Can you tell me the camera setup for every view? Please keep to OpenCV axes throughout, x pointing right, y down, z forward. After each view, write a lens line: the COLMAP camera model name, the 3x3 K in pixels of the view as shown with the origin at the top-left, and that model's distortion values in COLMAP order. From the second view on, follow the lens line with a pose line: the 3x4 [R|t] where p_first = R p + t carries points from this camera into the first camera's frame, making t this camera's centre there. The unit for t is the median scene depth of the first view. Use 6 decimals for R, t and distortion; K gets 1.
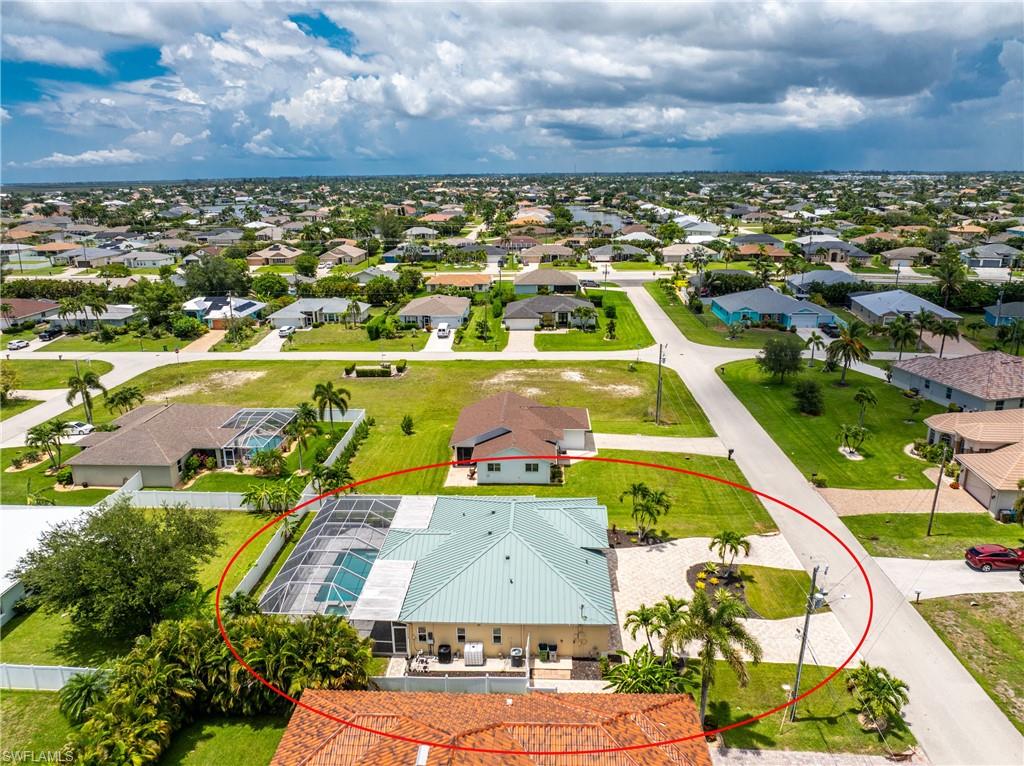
lens RADIAL K [[711.1, 0, 512.0], [0, 711.1, 383.0], [0, 0, 1]] dist [-0.057367, 0.001807]
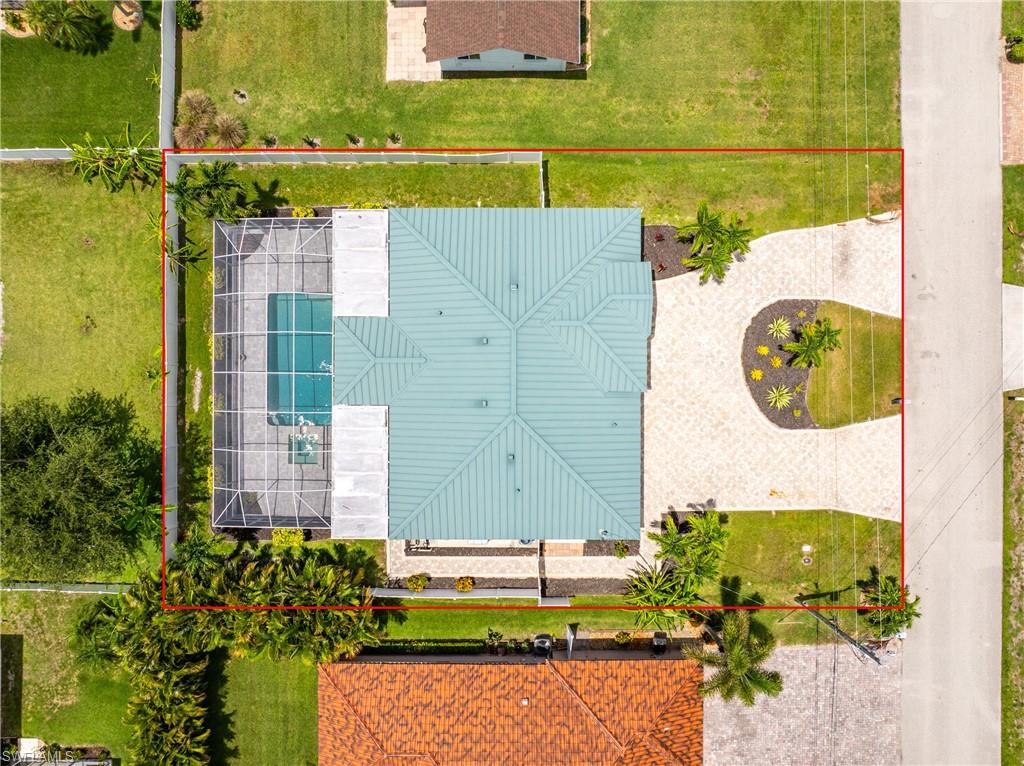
lens RADIAL K [[711.1, 0, 512.0], [0, 711.1, 383.0], [0, 0, 1]] dist [-0.057367, 0.001807]
pose [[0.999049, -0.042400, 0.010178, -0.010200], [0.002301, 0.284358, 0.958715, -0.475723], [-0.043544, -0.957780, 0.284185, 0.820971]]
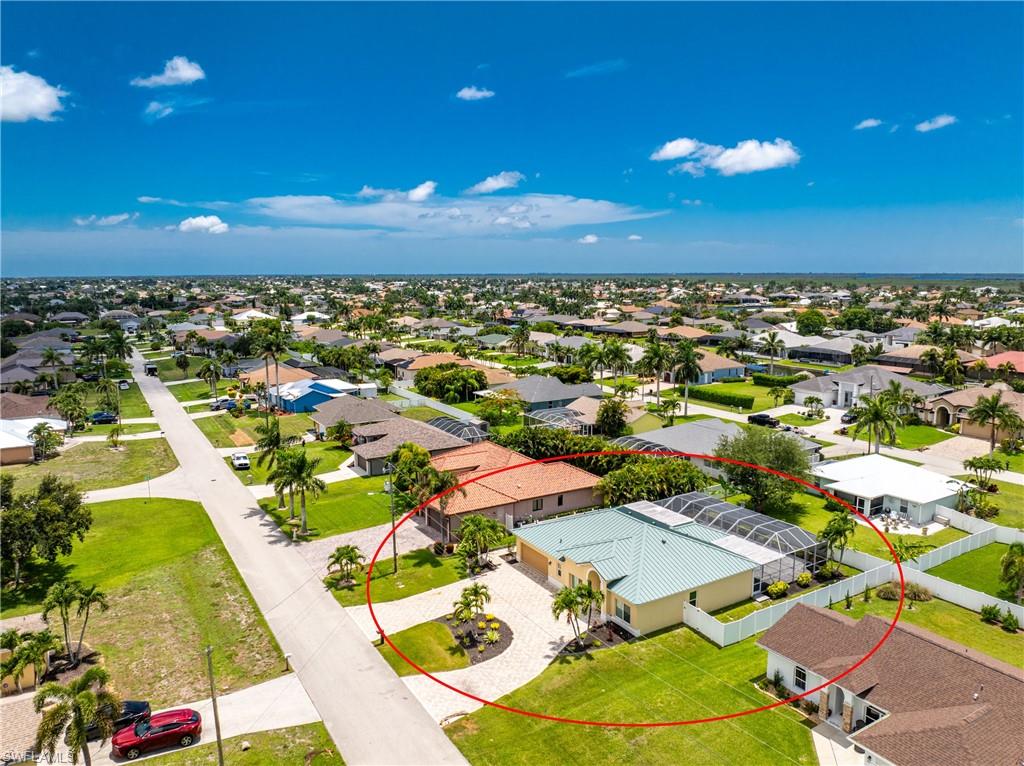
lens RADIAL K [[711.1, 0, 512.0], [0, 711.1, 383.0], [0, 0, 1]] dist [-0.057367, 0.001807]
pose [[-0.825890, 0.081480, -0.557913, 0.838346], [-0.193621, 0.888345, 0.416359, -0.485898], [0.529544, 0.451890, -0.717899, 1.693627]]
